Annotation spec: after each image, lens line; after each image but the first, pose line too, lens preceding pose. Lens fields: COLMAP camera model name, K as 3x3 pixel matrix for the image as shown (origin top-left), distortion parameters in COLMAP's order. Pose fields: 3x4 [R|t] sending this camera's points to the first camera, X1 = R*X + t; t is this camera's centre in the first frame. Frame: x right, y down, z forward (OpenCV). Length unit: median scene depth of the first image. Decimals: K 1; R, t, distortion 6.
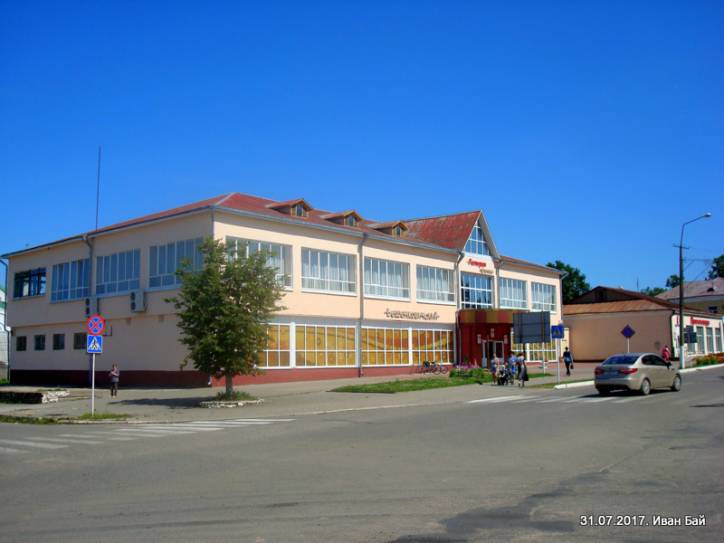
lens RADIAL K [[739.1, 0, 362.0], [0, 739.1, 271.5], [0, 0, 1]] dist [-0.115494, -0.011170]
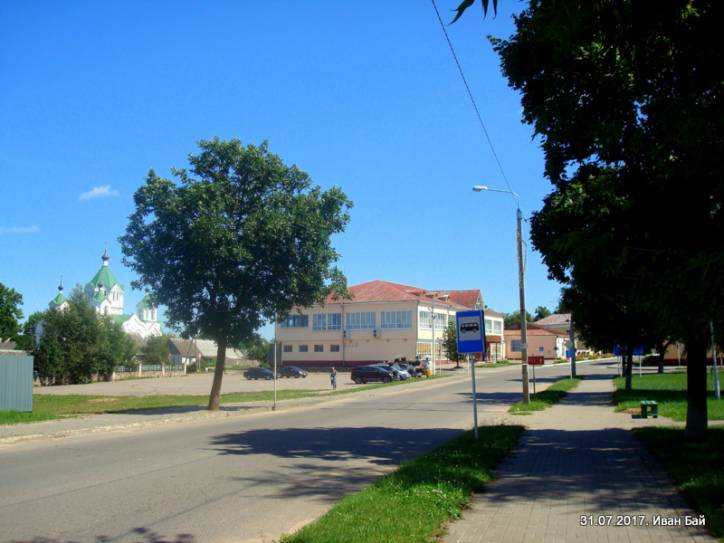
lens RADIAL K [[739.1, 0, 362.0], [0, 739.1, 271.5], [0, 0, 1]] dist [-0.115494, -0.011170]
pose [[0.975464, 0.036743, 0.217072, -0.814057], [-0.037550, 0.999295, -0.000409, -0.151084], [-0.216934, -0.007752, 0.976155, -1.318608]]
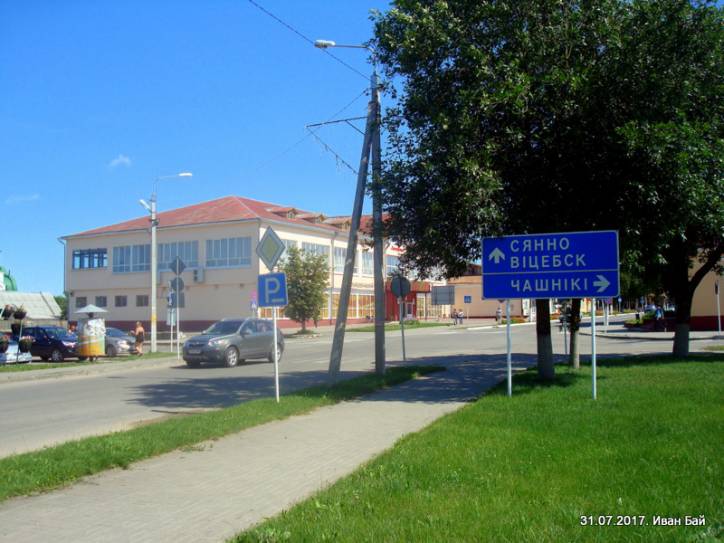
lens RADIAL K [[739.1, 0, 362.0], [0, 739.1, 271.5], [0, 0, 1]] dist [-0.115494, -0.011170]
pose [[0.979484, 0.017838, 0.200732, -0.247777], [-0.029124, 0.998148, 0.053408, -0.052738], [-0.199407, -0.058159, 0.978189, -0.508917]]
